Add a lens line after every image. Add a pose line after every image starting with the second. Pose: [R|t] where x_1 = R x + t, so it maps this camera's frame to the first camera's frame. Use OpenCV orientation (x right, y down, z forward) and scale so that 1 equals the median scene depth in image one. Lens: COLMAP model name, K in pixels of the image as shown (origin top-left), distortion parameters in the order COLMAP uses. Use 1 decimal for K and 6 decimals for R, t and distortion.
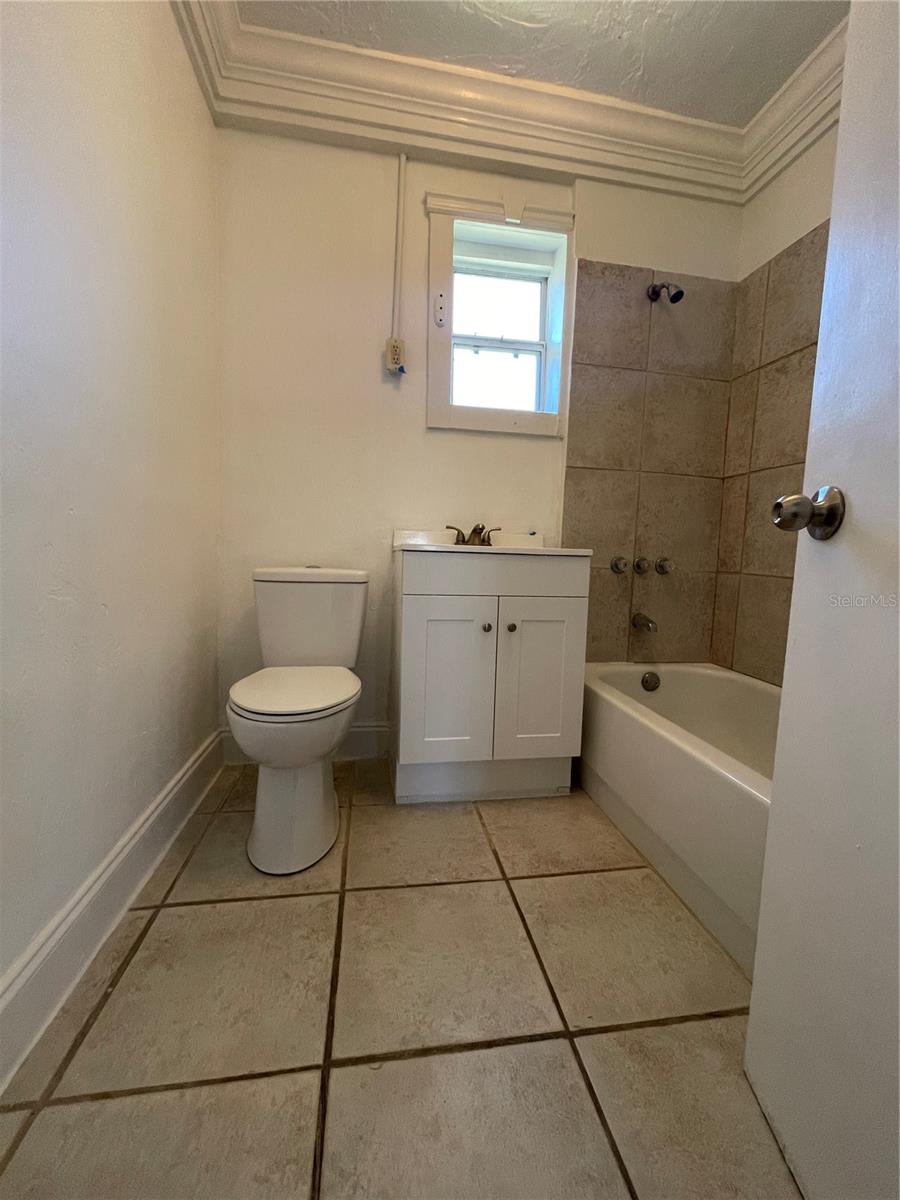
lens RADIAL K [[487.7, 0, 449.1], [0, 487.7, 600.7], [0, 0, 1]] dist [-0.007133, 0.001115]
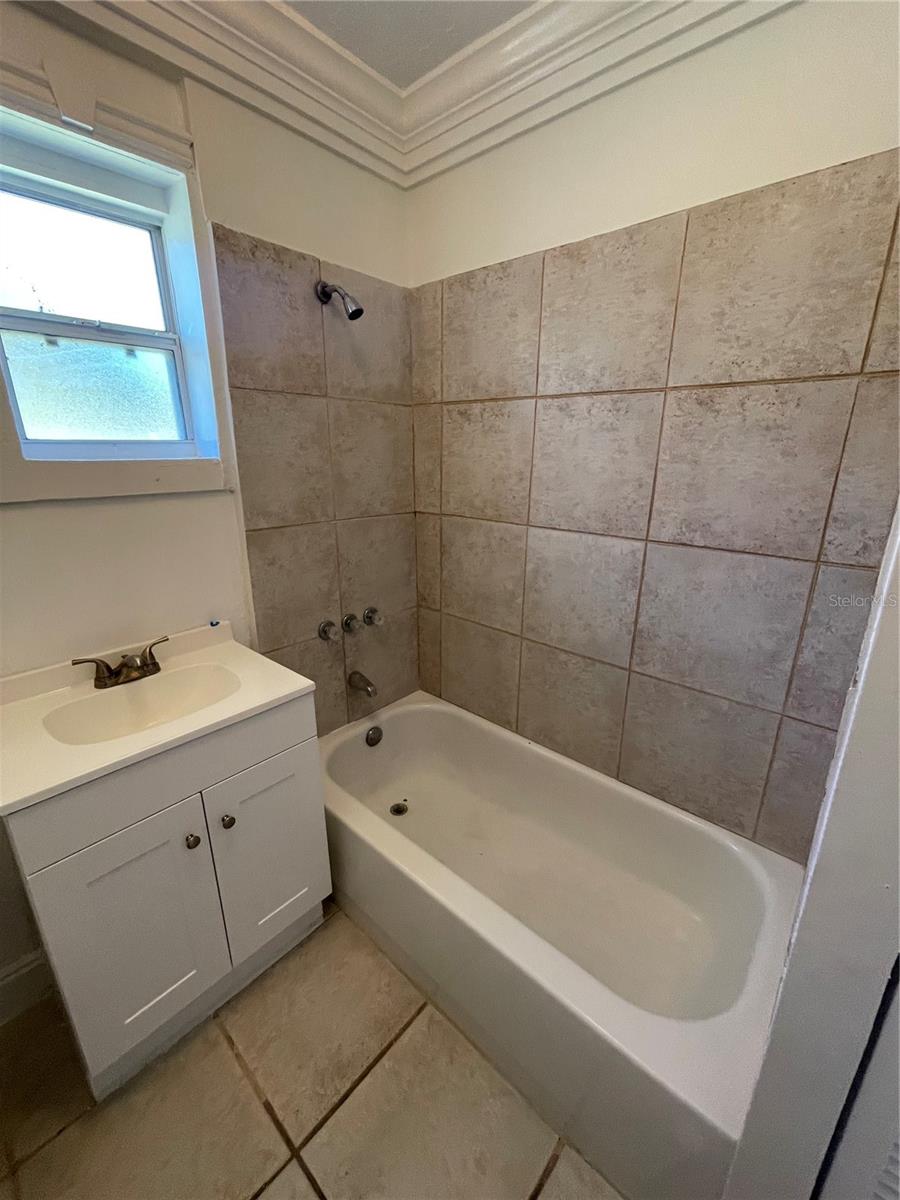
lens RADIAL K [[487.7, 0, 451.6], [0, 487.7, 599.0], [0, 0, 1]] dist [-0.007133, 0.001115]
pose [[0.778717, -0.207439, 0.592089, 0.020814], [0.082274, 0.969371, 0.231412, -0.317388], [-0.621958, -0.131491, 0.771932, 0.207610]]
